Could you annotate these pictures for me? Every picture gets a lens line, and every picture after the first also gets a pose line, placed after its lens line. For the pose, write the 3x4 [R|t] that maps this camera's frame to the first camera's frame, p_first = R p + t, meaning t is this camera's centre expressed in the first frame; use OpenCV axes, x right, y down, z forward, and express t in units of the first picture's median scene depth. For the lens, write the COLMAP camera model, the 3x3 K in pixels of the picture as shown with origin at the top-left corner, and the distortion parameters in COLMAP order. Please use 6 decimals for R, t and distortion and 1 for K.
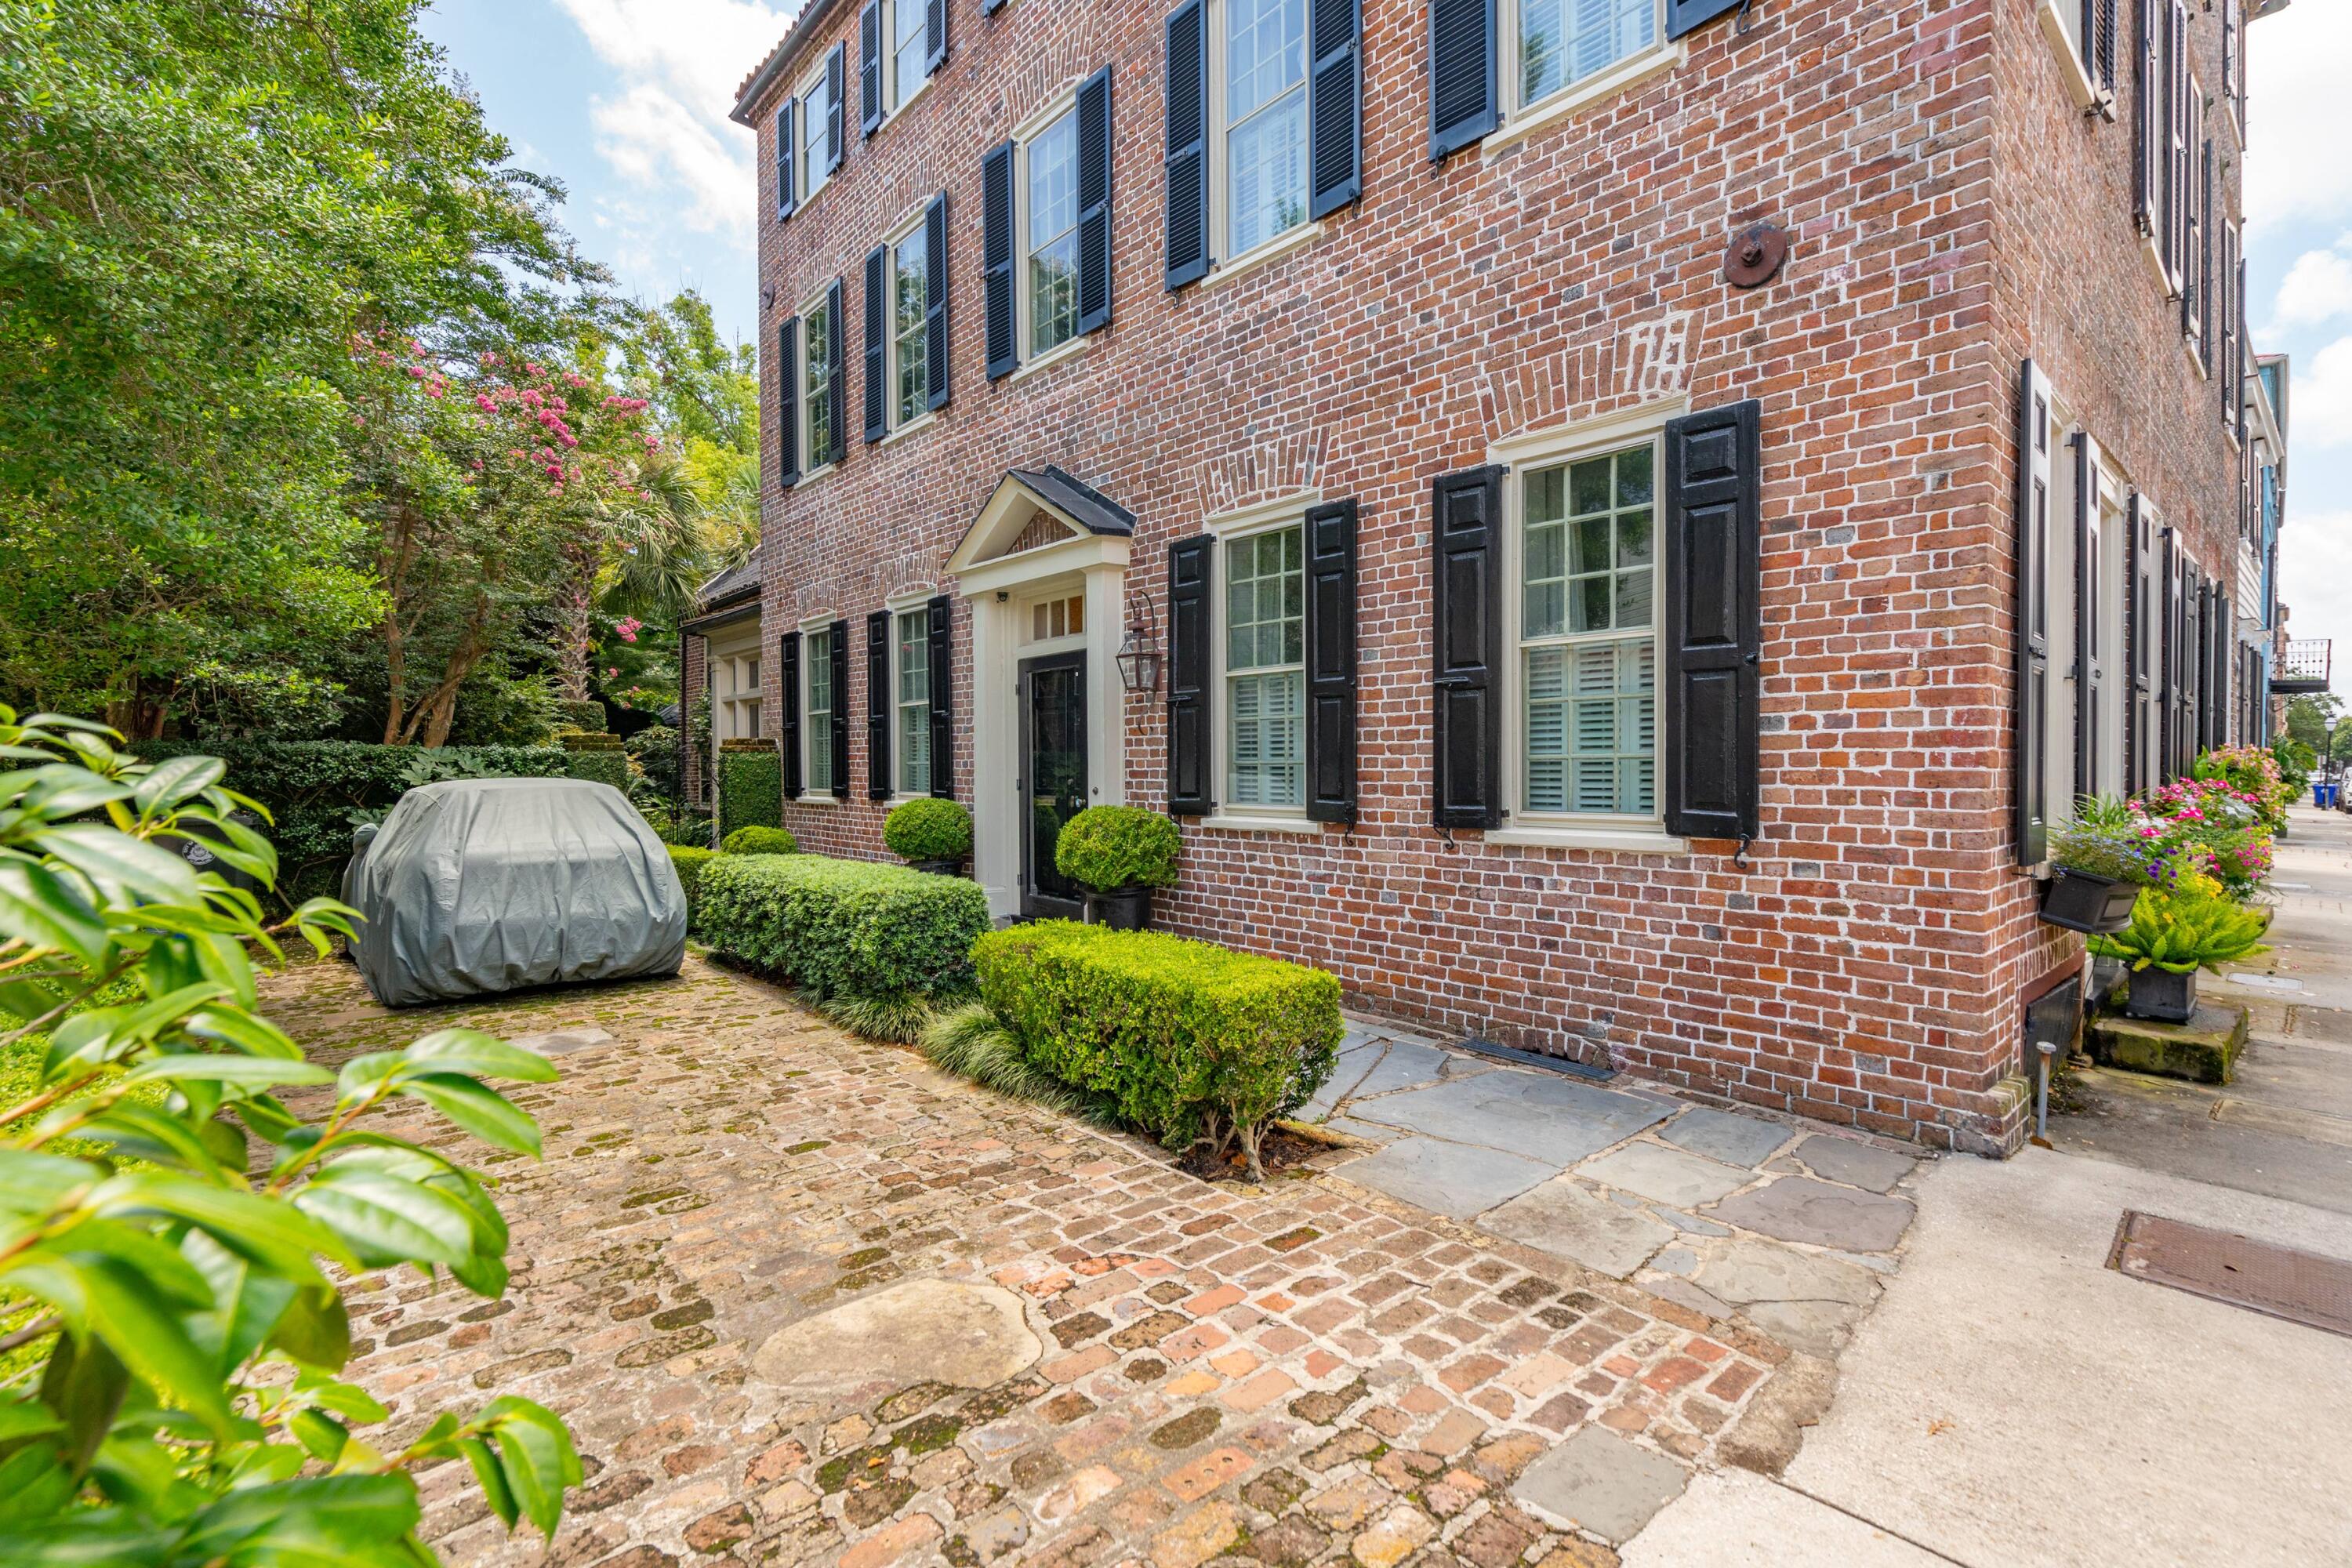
lens RADIAL K [[1080.5, 0, 1172.2], [0, 1080.5, 821.8], [0, 0, 1]] dist [0.003040, 0.001081]
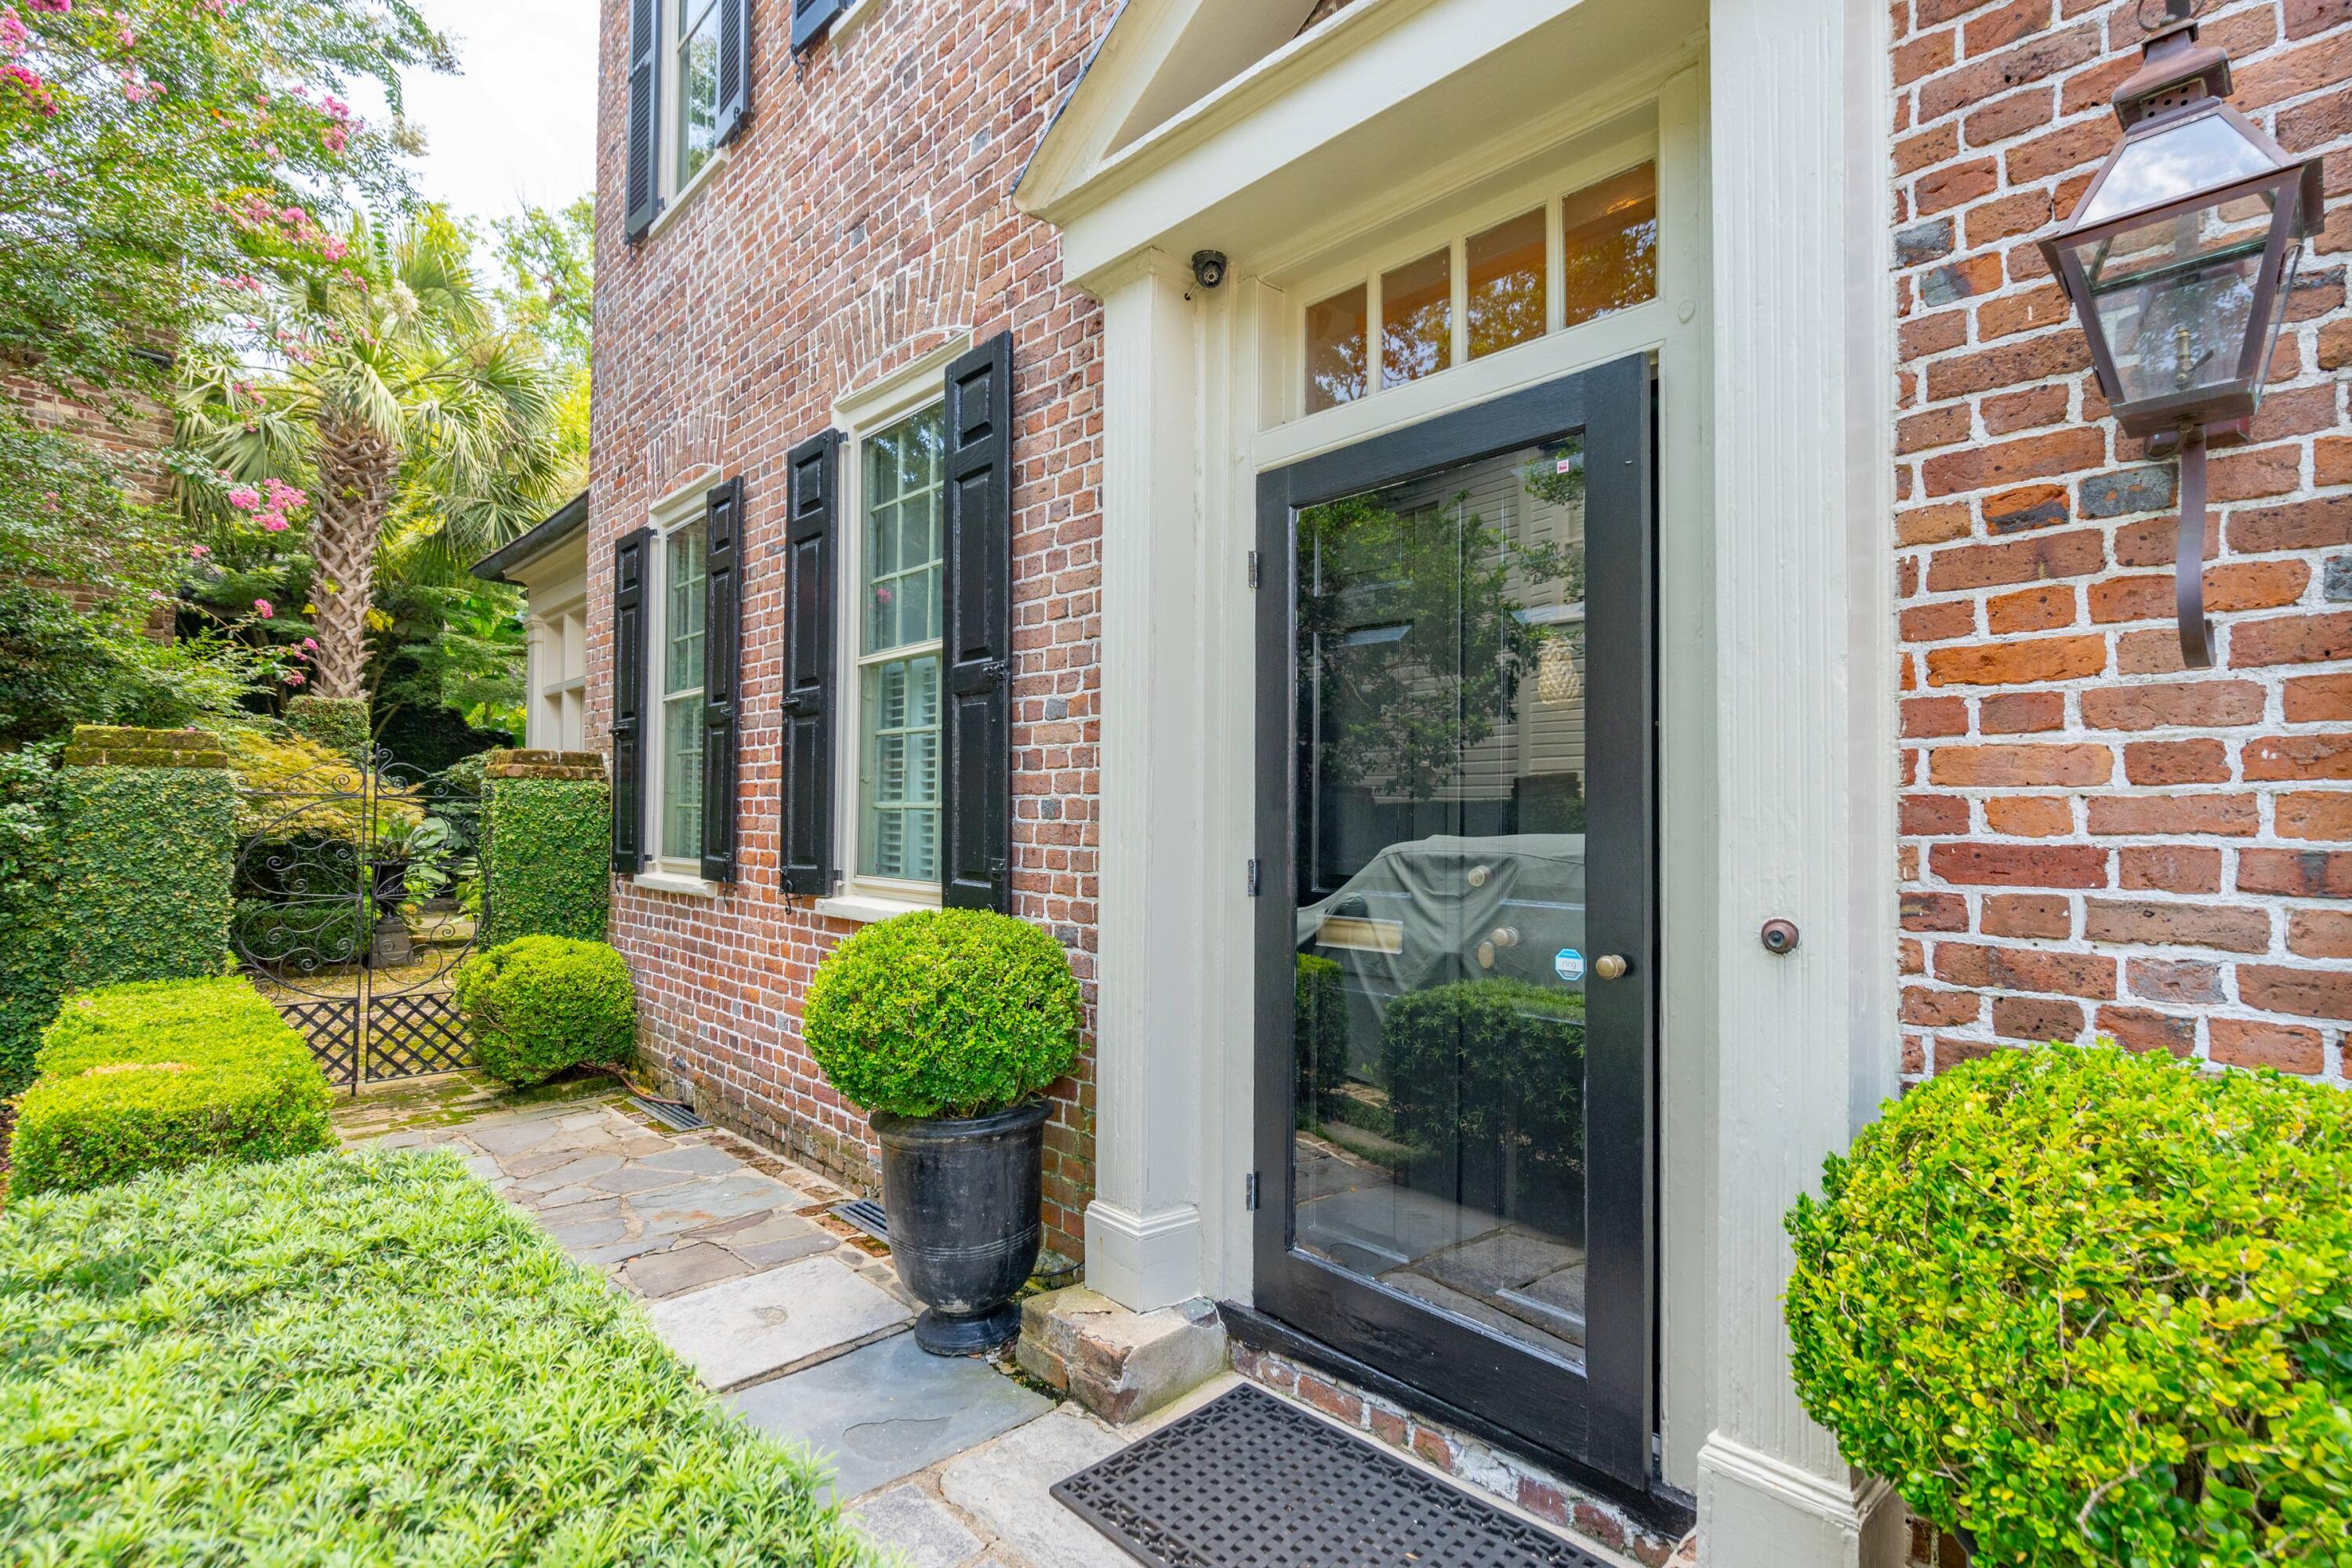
lens RADIAL K [[1080.5, 0, 1172.2], [0, 1080.5, 821.8], [0, 0, 1]] dist [0.003040, 0.001081]
pose [[0.999057, 0.013130, 0.041391, -0.148652], [-0.011203, 0.998857, -0.046462, -0.030003], [-0.041954, 0.045954, 0.998062, 0.581863]]
